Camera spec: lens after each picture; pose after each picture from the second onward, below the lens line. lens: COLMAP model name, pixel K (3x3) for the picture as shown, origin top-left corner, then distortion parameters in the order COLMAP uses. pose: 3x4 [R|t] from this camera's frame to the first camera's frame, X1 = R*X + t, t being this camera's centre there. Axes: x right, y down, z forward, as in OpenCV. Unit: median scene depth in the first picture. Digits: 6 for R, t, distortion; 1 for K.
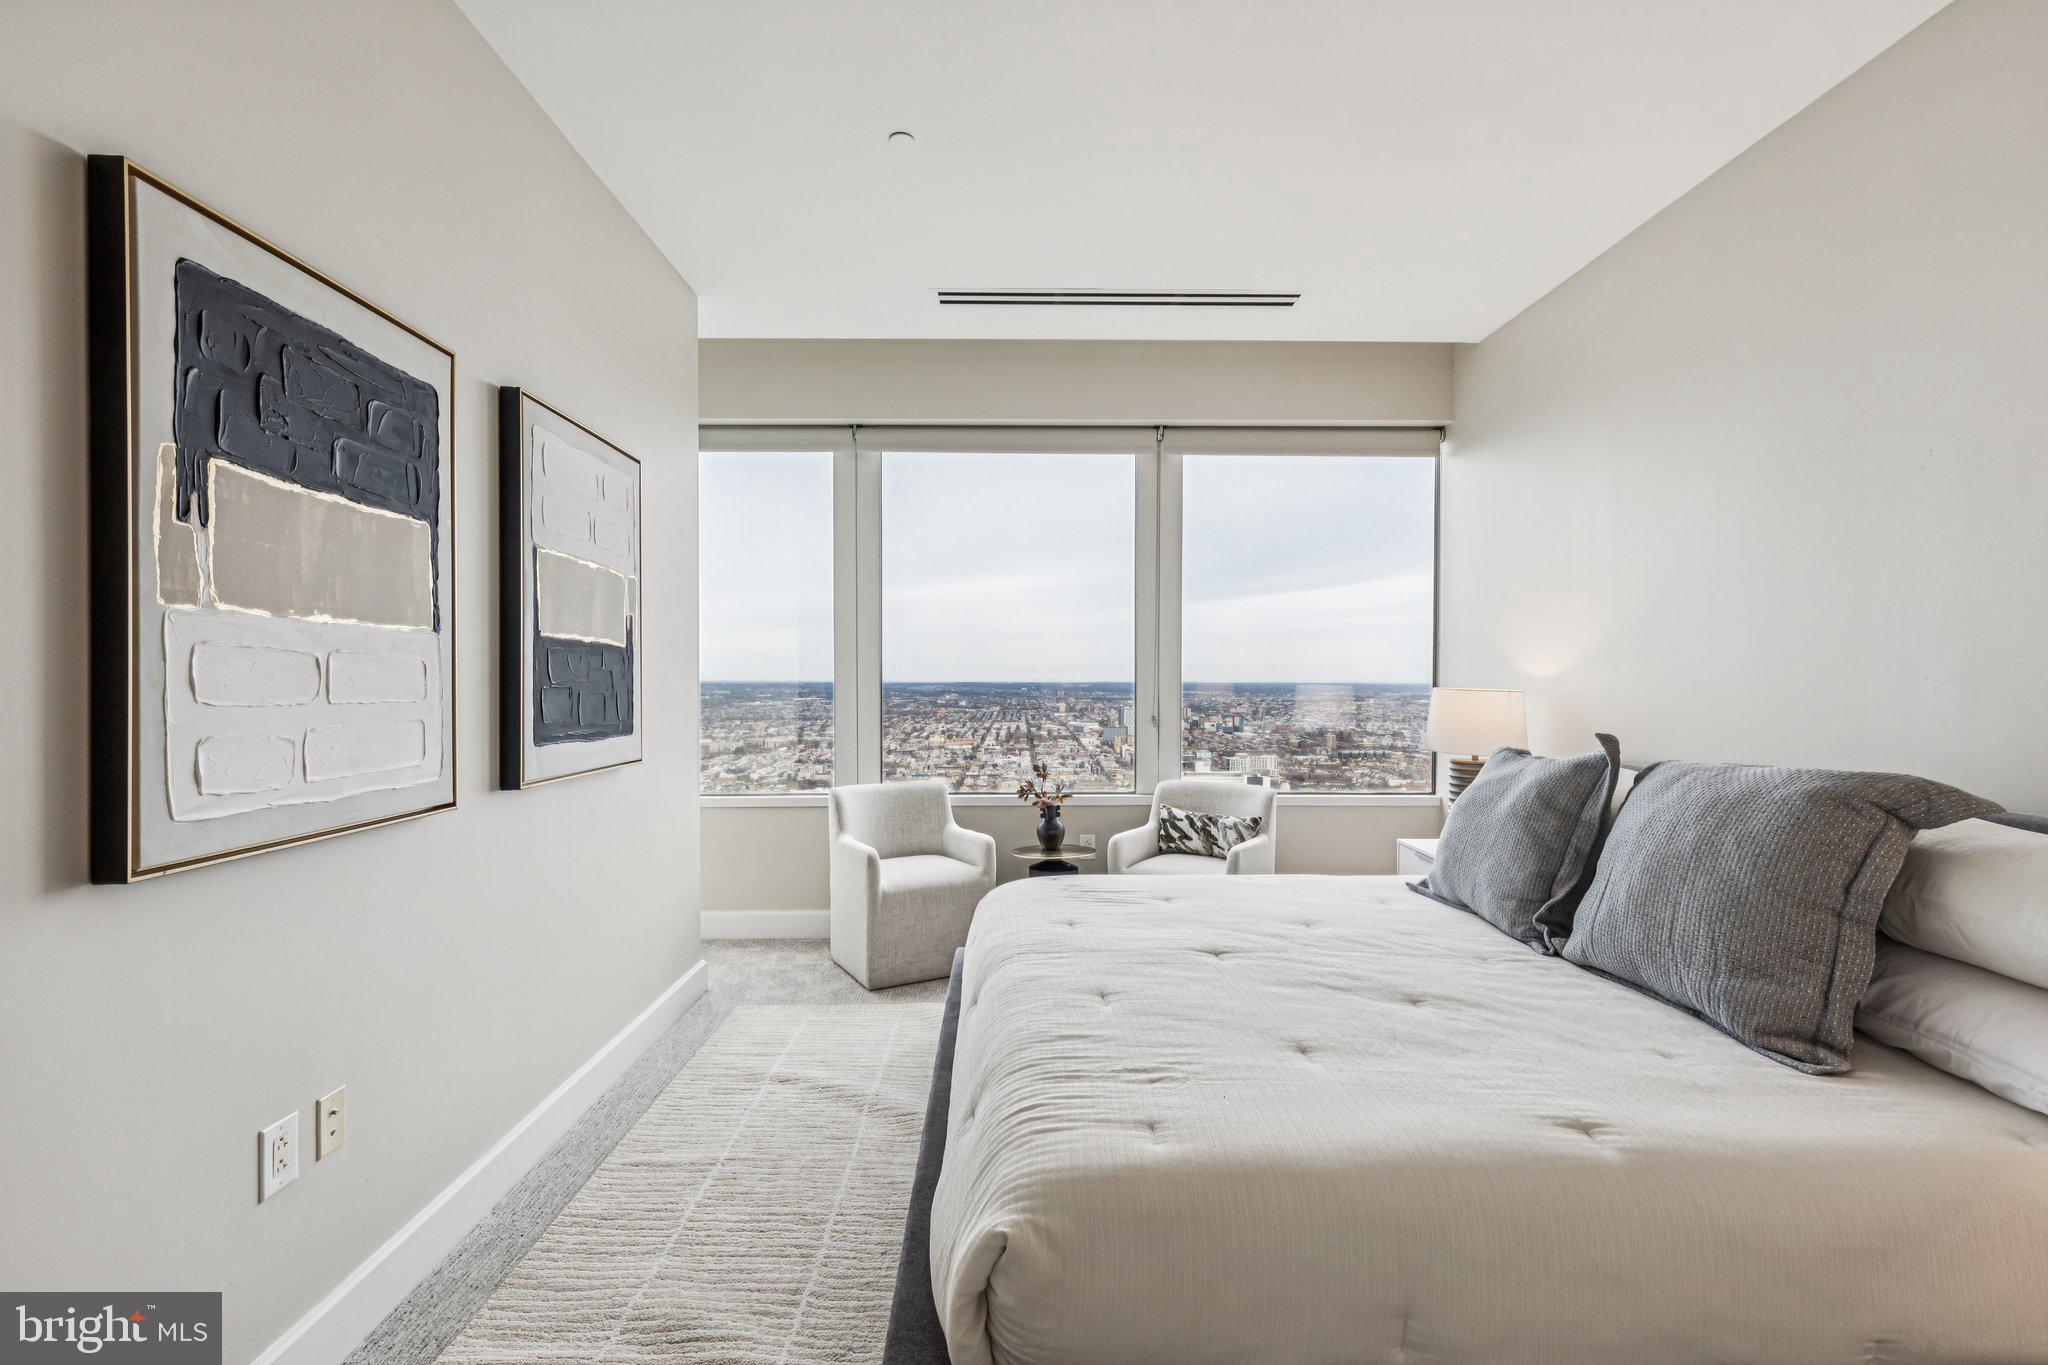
lens RADIAL K [[916.0, 0, 1024.0], [0, 916.0, 690.7], [0, 0, 1]] dist [0.009832, -0.000319]
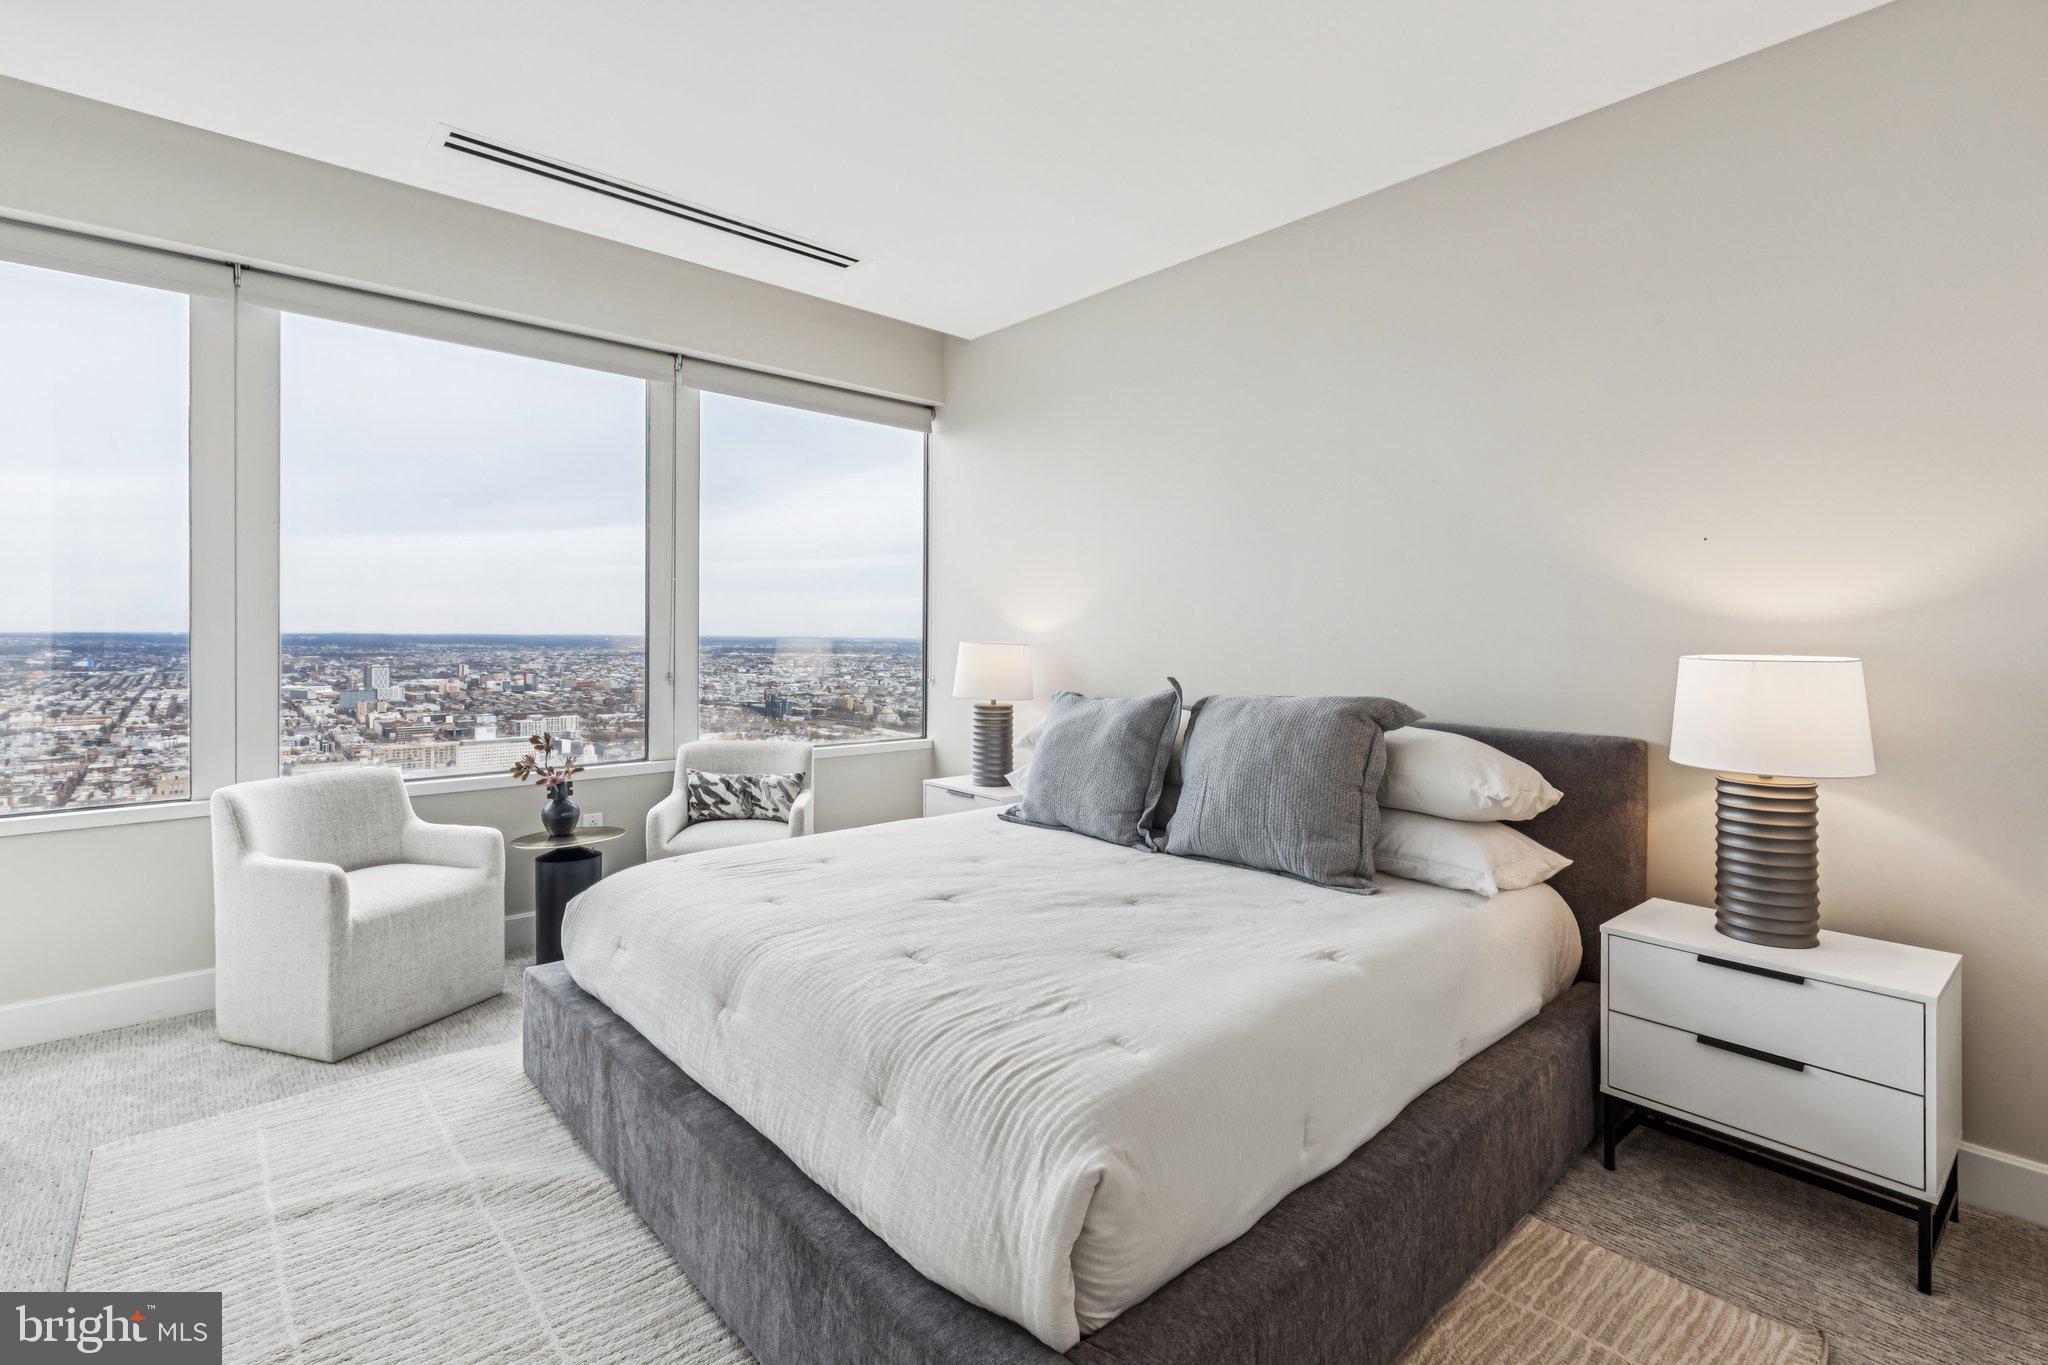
lens RADIAL K [[943.1, 0, 1031.0], [0, 943.1, 635.6], [0, 0, 1]] dist [0.011993, -0.000522]
pose [[0.754278, 0.002737, 0.656549, -0.244222], [0.002711, 0.999970, -0.007283, -0.001650], [-0.656549, 0.007273, 0.754248, 0.074781]]
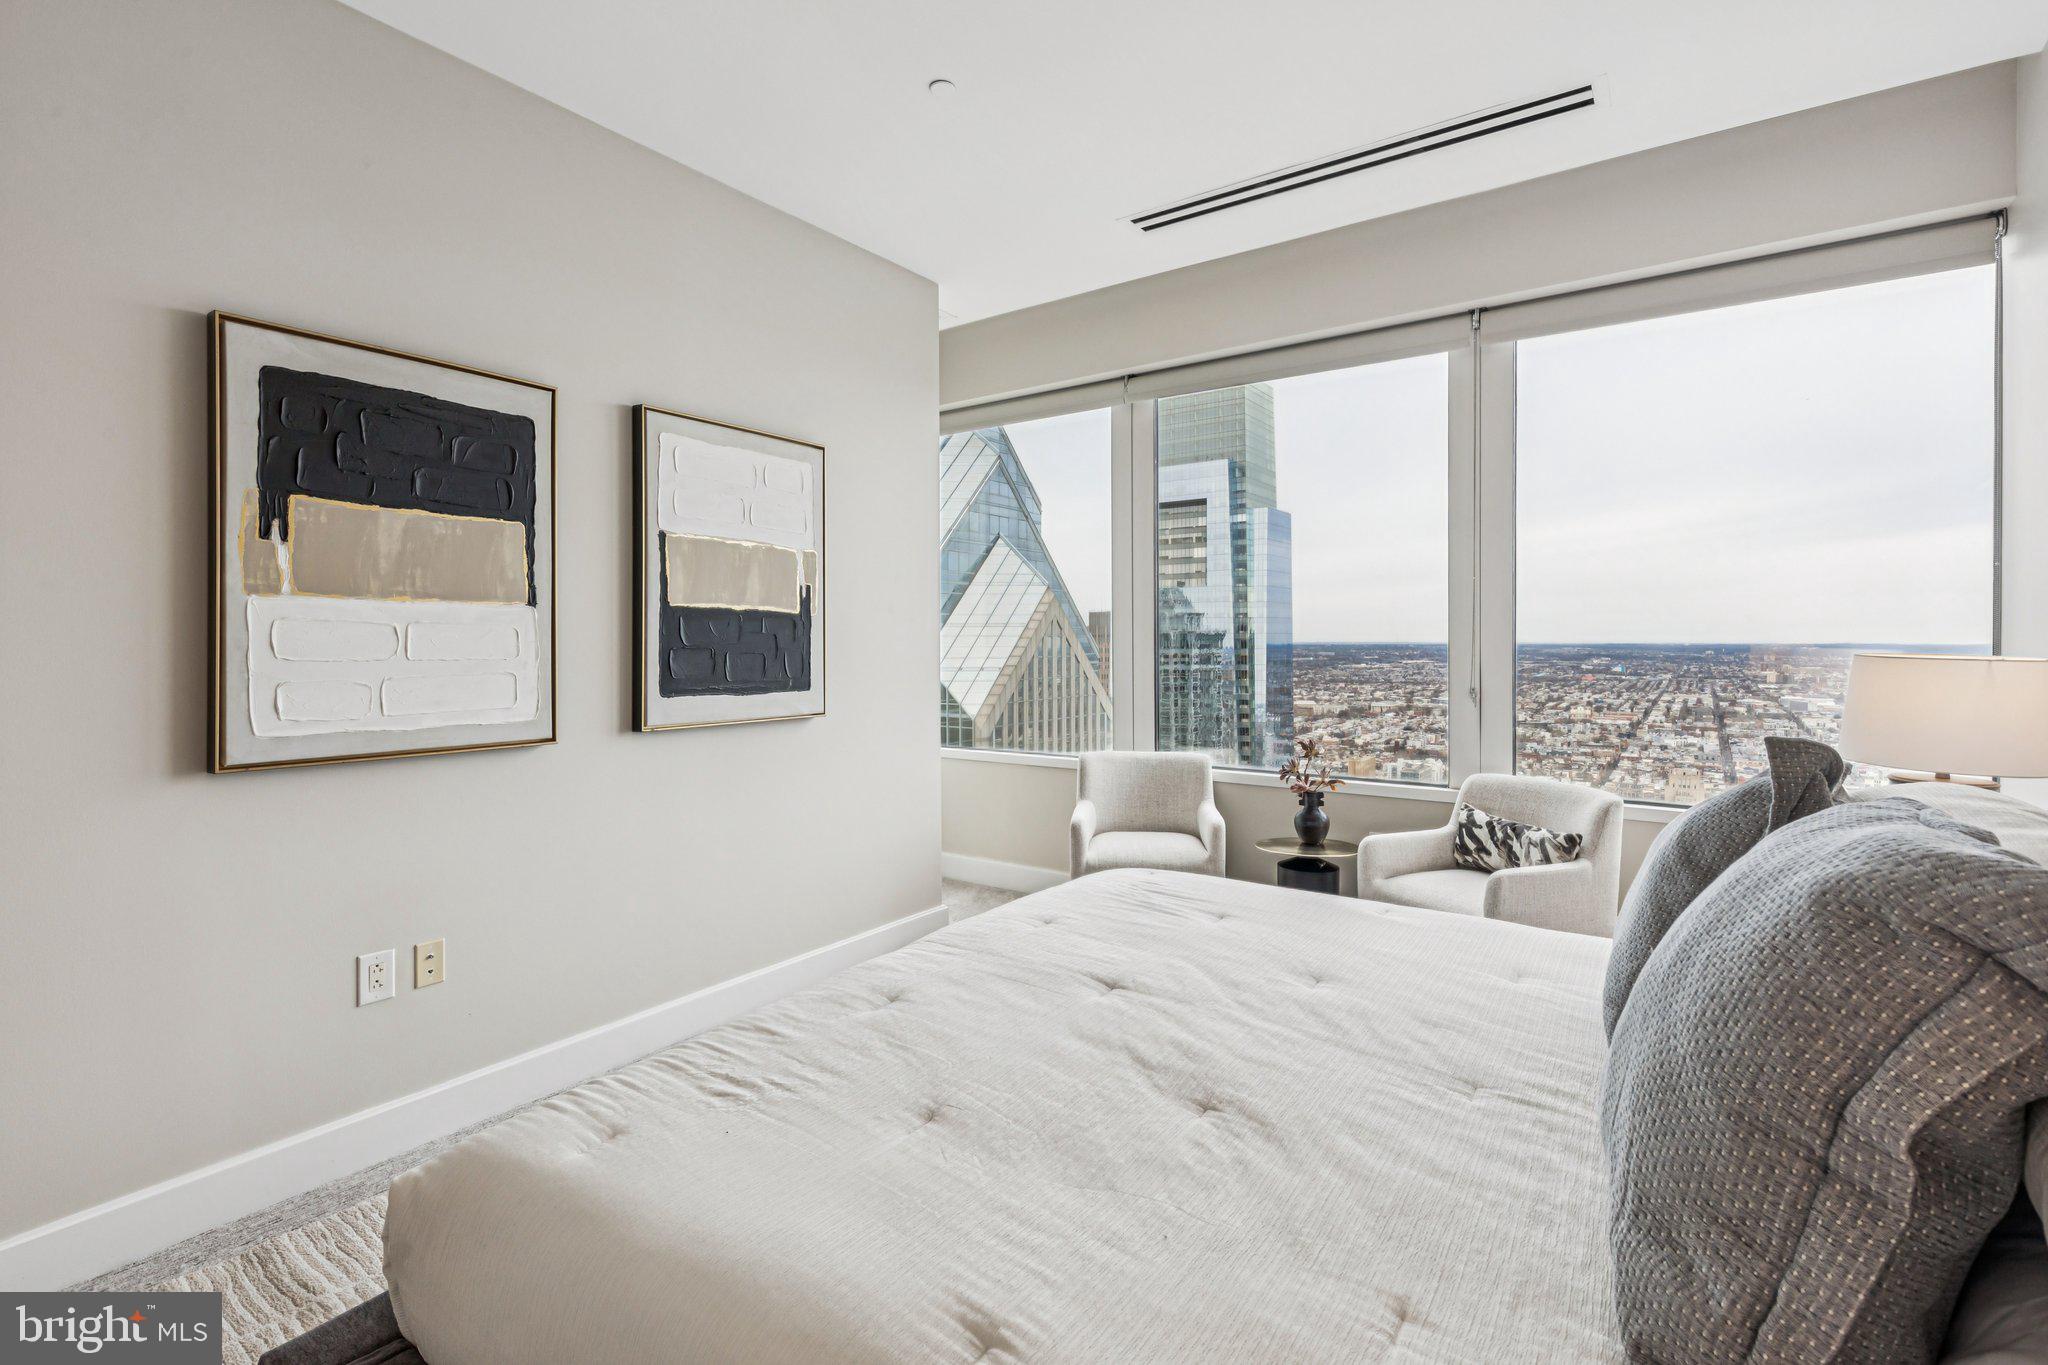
lens RADIAL K [[939.1, 0, 1027.7], [0, 939.1, 643.4], [0, 0, 1]] dist [0.007526, -0.000348]
pose [[0.810349, -0.000199, -0.585947, 0.364501], [-0.005303, 0.999956, -0.007674, -0.001983], [0.585923, 0.009326, 0.810313, 0.172547]]
